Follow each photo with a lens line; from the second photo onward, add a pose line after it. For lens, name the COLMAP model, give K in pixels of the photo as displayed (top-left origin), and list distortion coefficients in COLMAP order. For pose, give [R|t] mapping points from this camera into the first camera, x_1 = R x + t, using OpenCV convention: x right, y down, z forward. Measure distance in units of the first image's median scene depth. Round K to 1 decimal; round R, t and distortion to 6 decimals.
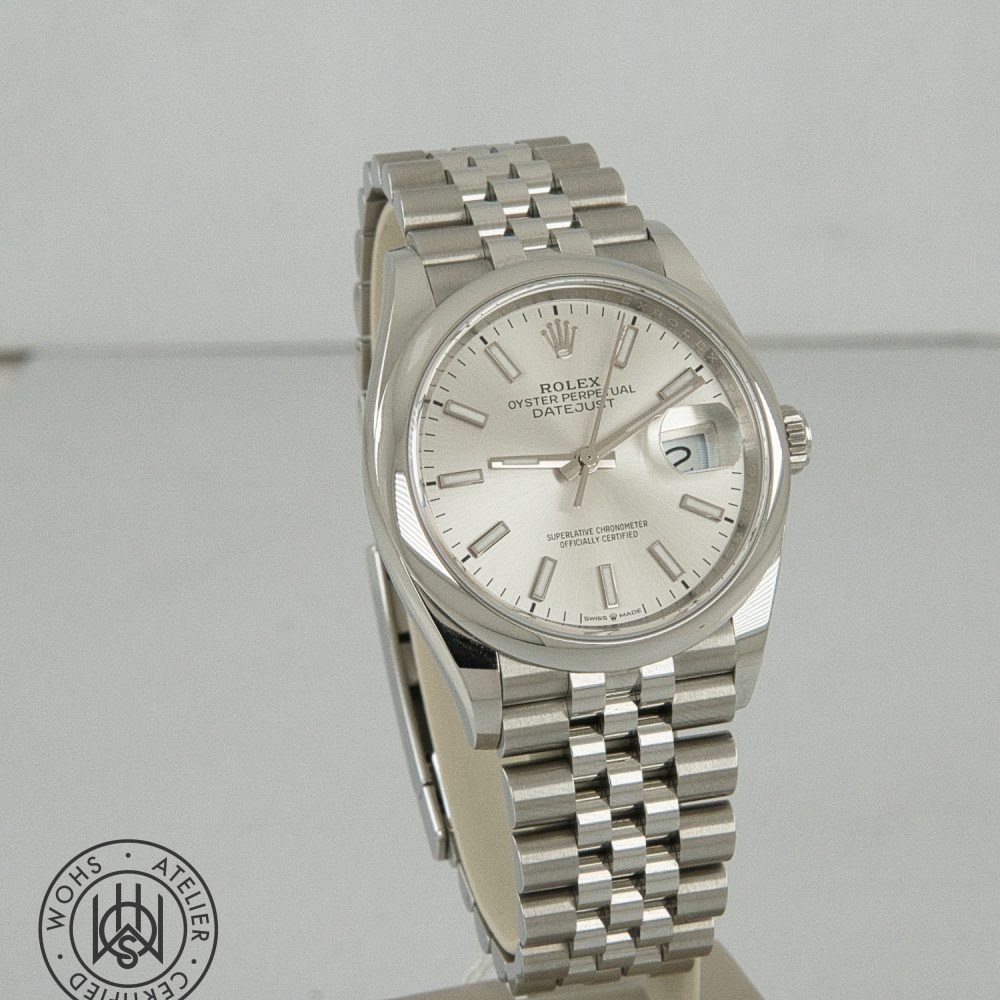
lens RADIAL K [[3415.9, 0, 499.5], [0, 3415.9, 506.4], [0, 0, 1]] dist [-1.070087, 0.000000]
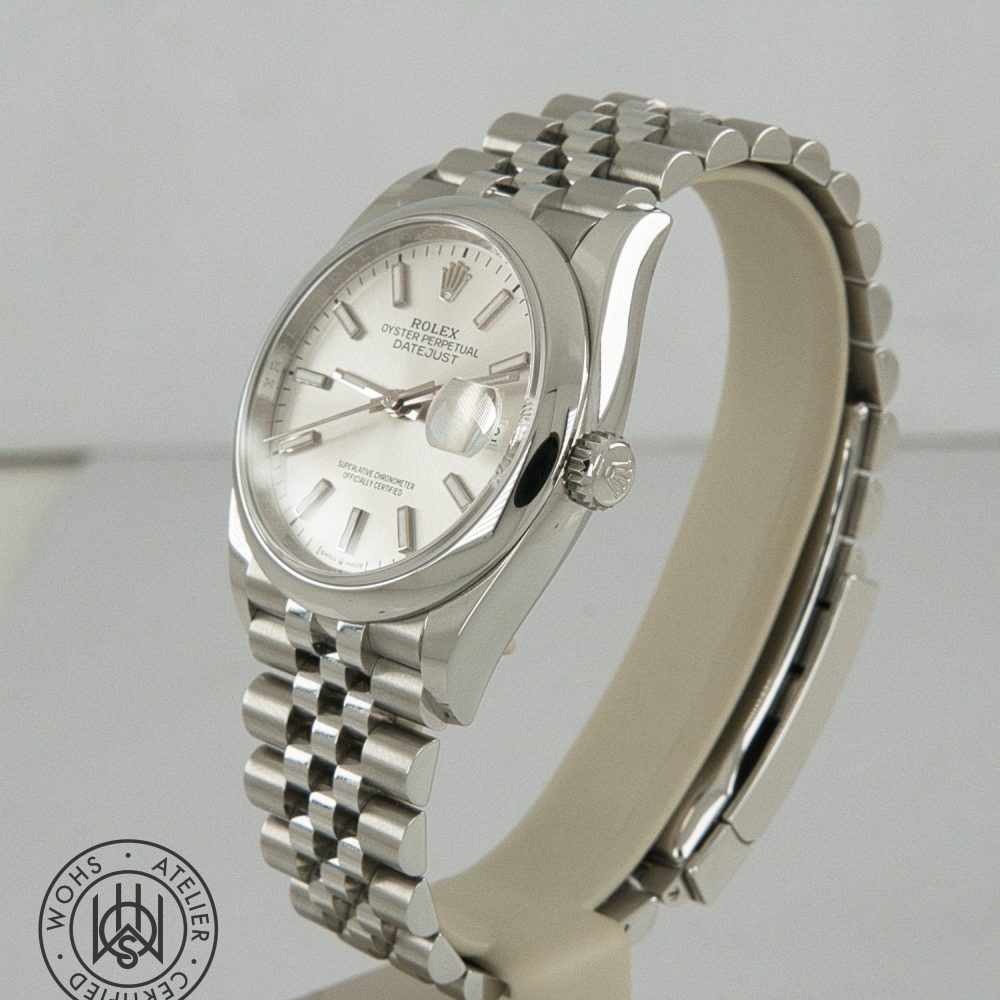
lens RADIAL K [[3707.6, 0, 500.2], [0, 3707.6, 500.4], [0, 0, 1]] dist [-0.878284, 0.000000]
pose [[0.484297, 0.317247, -0.815359, 0.883941], [-0.331472, 0.928999, 0.164579, -0.166642], [0.809680, 0.190564, 0.555070, 0.453791]]
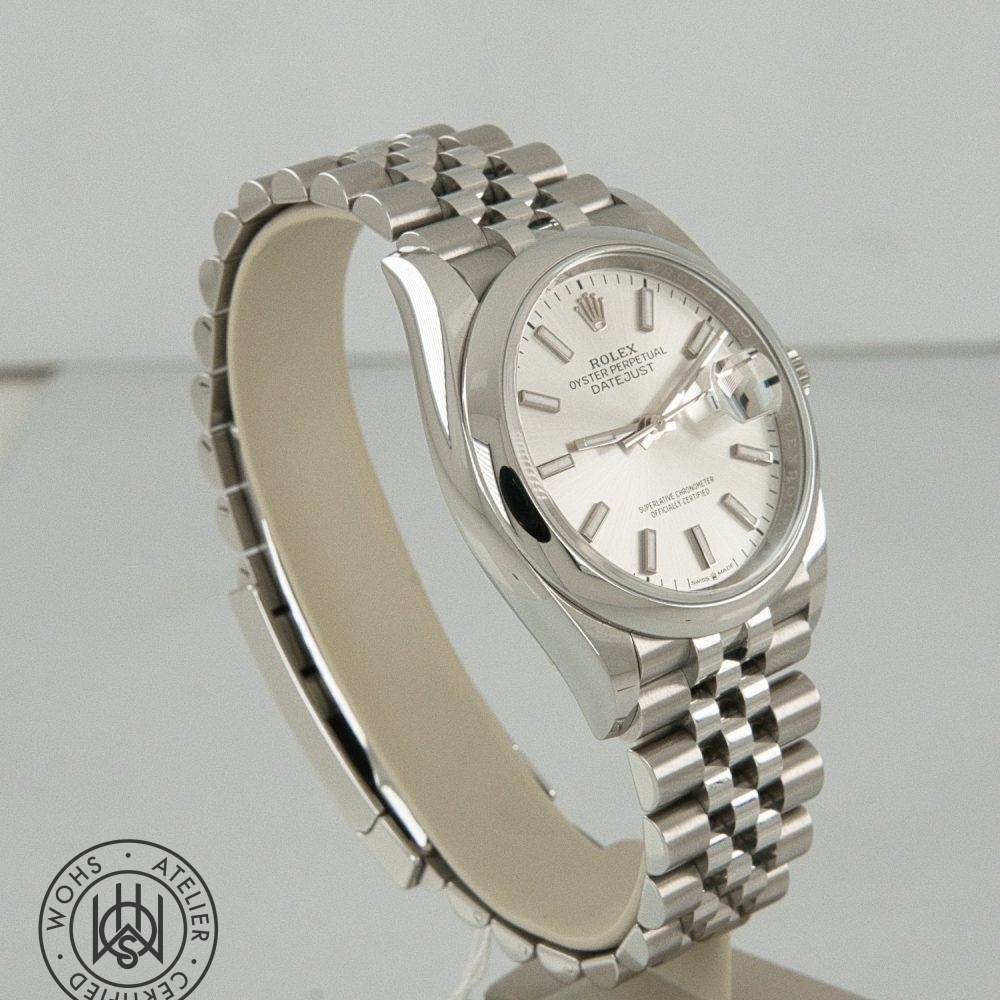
lens RADIAL K [[3415.9, 0, 498.5], [0, 3415.9, 493.3], [0, 0, 1]] dist [-1.070087, 0.000000]
pose [[0.892188, -0.186188, 0.411502, -0.421546], [0.194597, 0.980641, 0.021789, -0.024683], [-0.407593, 0.060637, 0.911148, 0.119925]]
